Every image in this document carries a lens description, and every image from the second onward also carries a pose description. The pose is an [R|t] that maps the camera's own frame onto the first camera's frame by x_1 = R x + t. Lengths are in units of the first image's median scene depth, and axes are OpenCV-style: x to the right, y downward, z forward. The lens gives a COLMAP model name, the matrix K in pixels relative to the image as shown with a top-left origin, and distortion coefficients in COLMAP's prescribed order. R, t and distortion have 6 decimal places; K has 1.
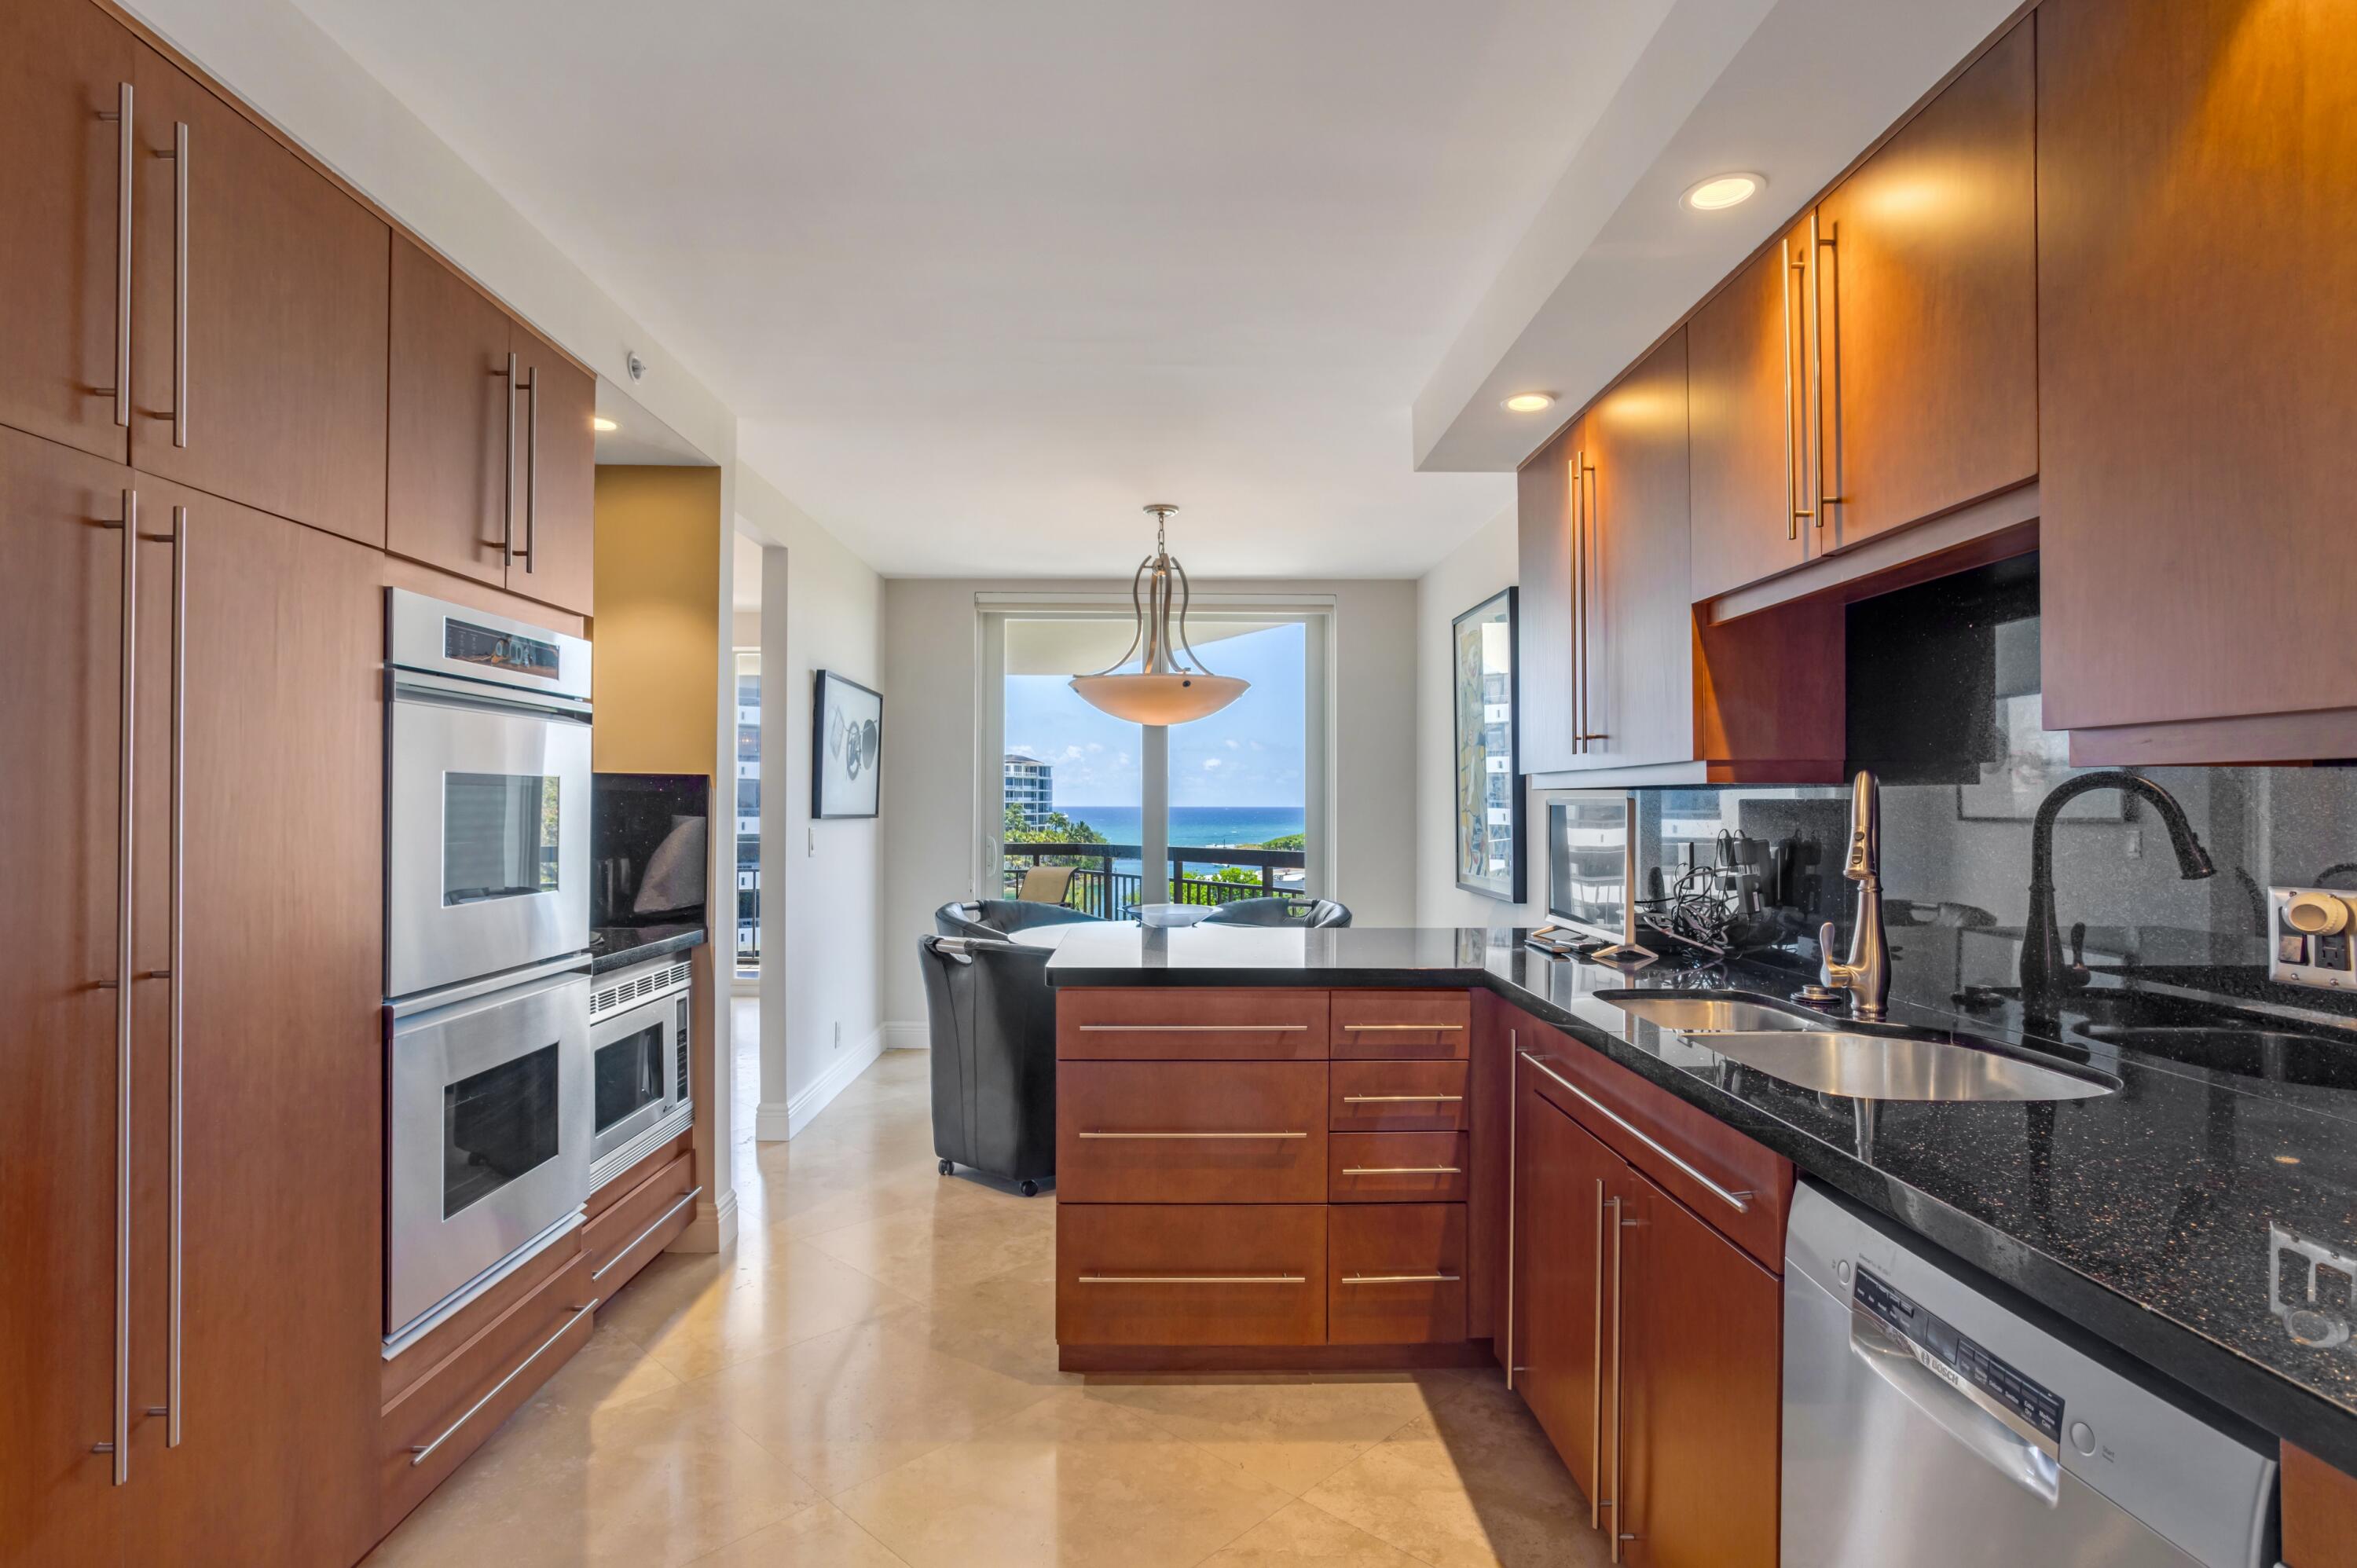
lens RADIAL K [[1188.0, 0, 1175.9], [0, 1188.0, 802.1], [0, 0, 1]] dist [-0.038624, 0.004305]
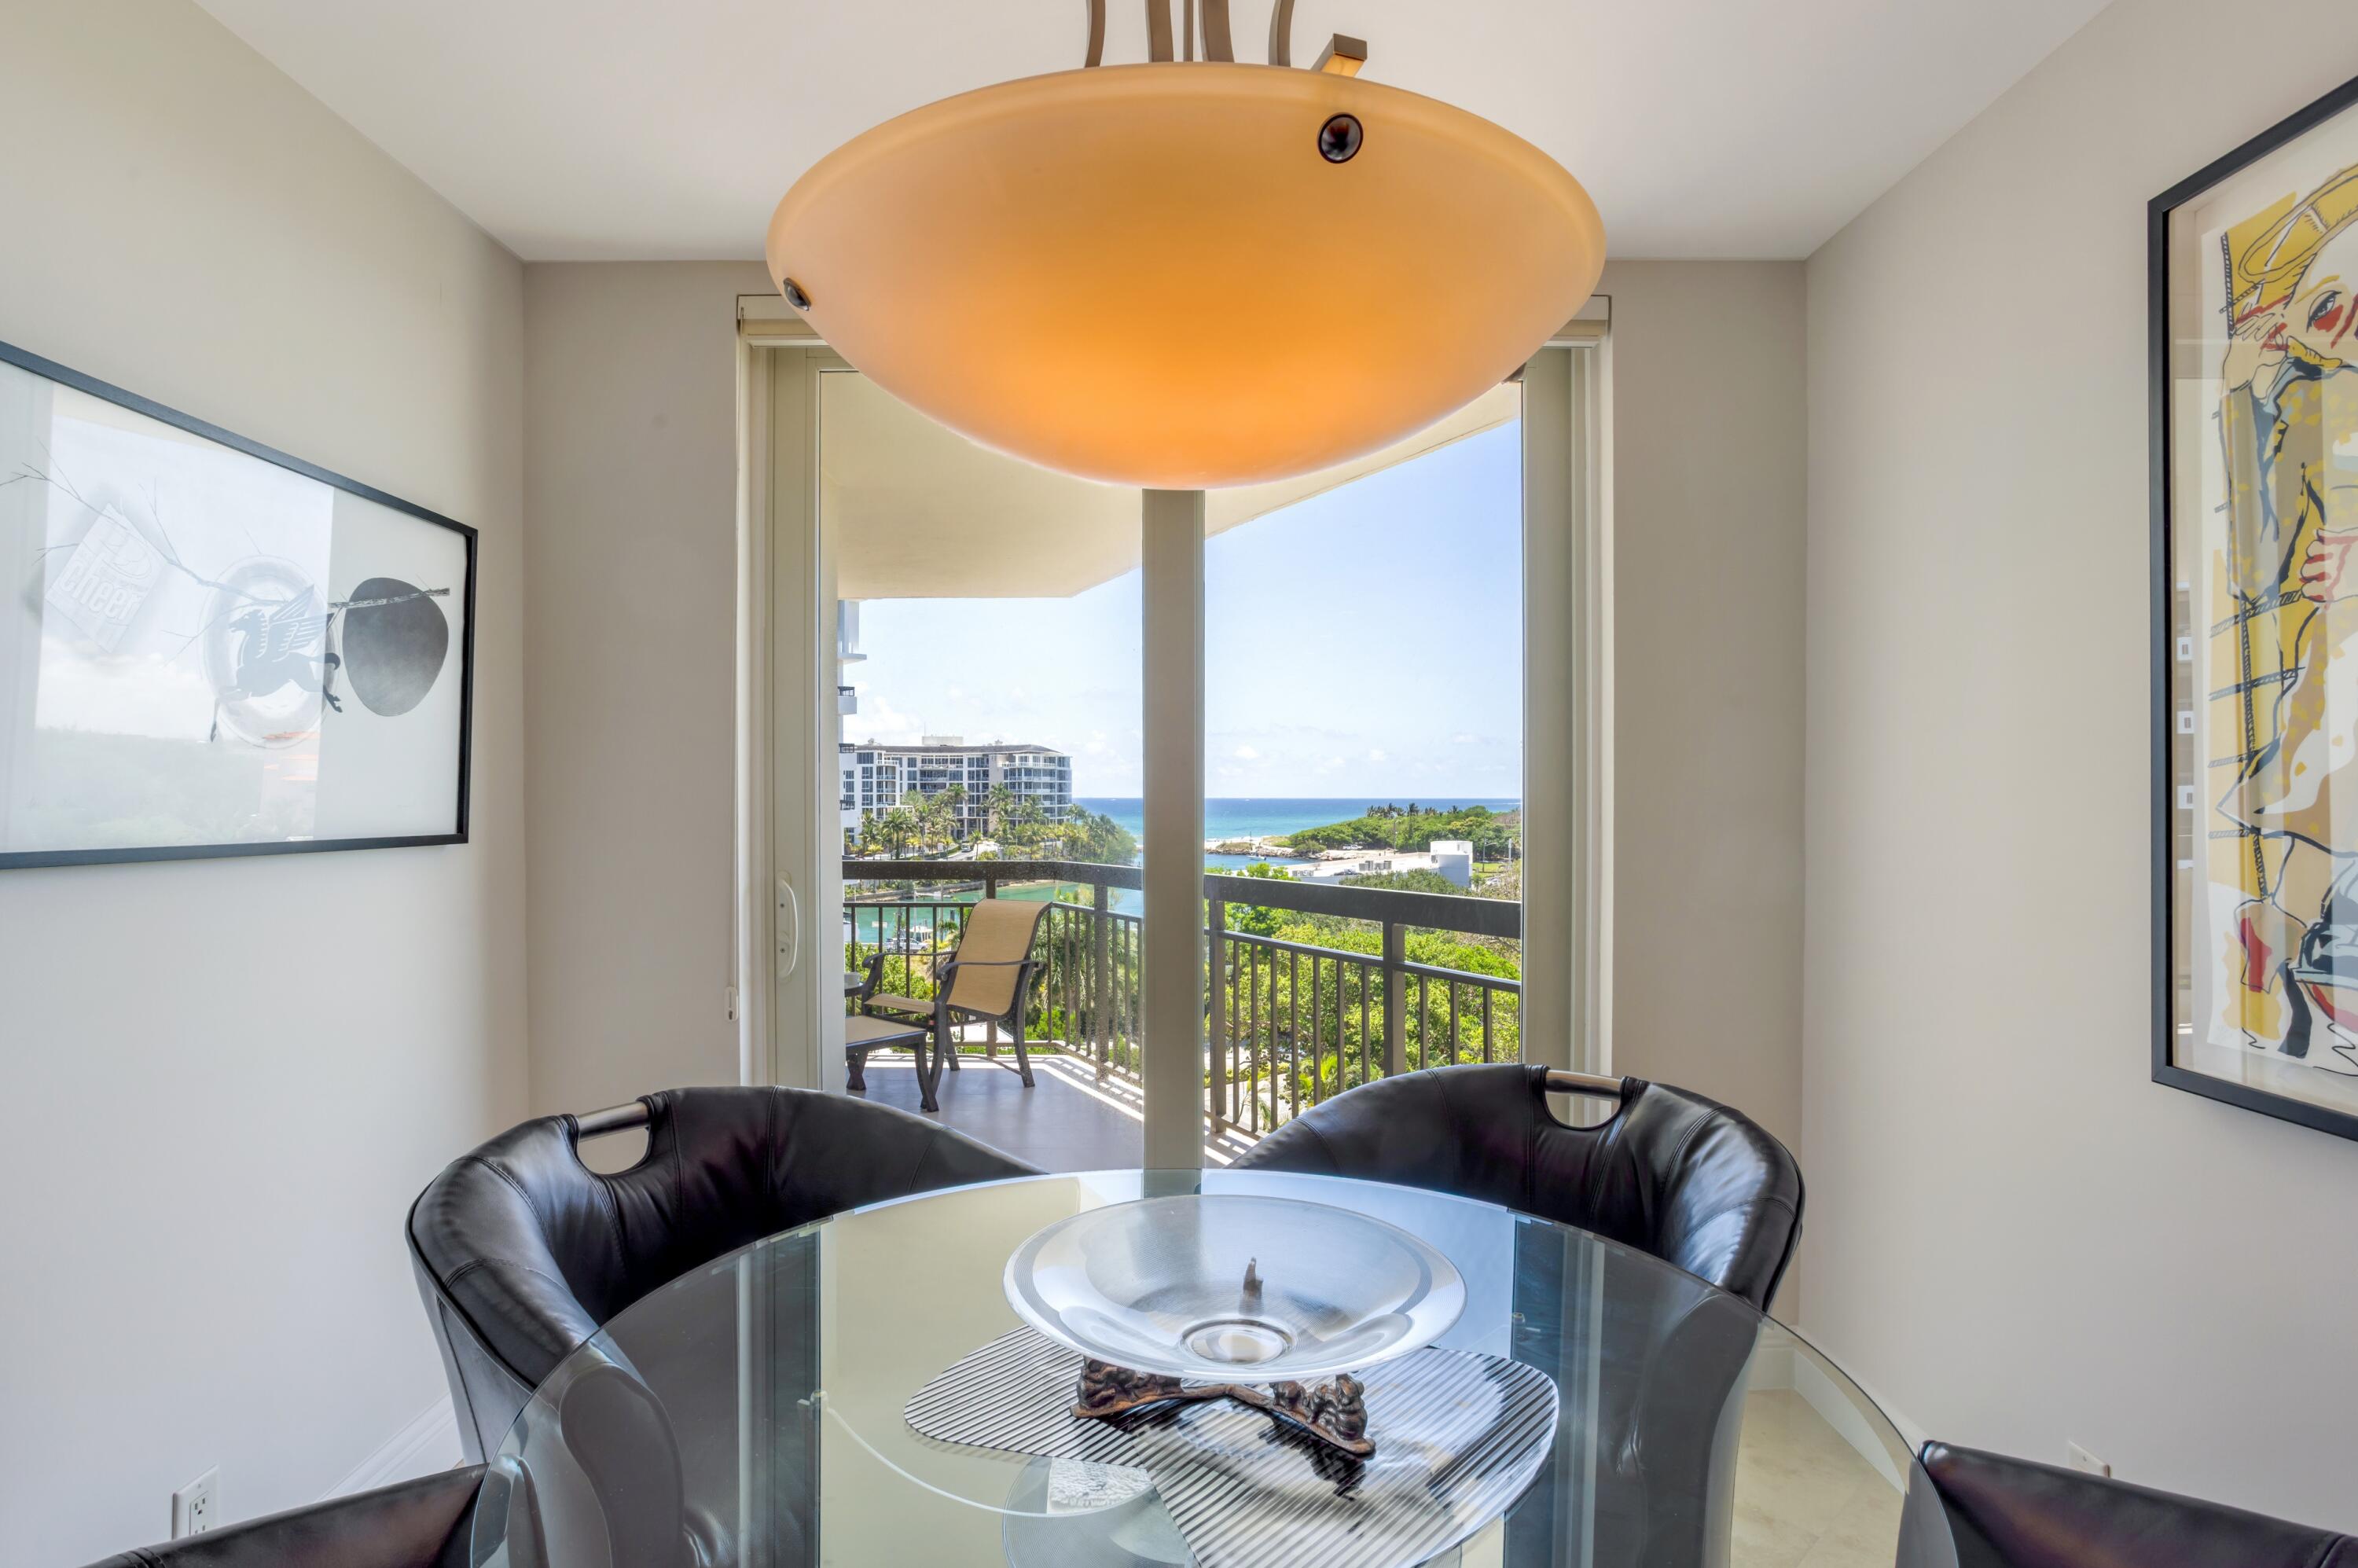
lens RADIAL K [[1188.5, 0, 1178.7], [0, 1188.5, 791.9], [0, 0, 1]] dist [-0.038624, 0.004305]
pose [[0.999862, -0.001070, -0.016607, -0.018138], [0.001050, 0.999999, -0.001186, -0.006534], [0.016608, 0.001169, 0.999861, 1.376145]]
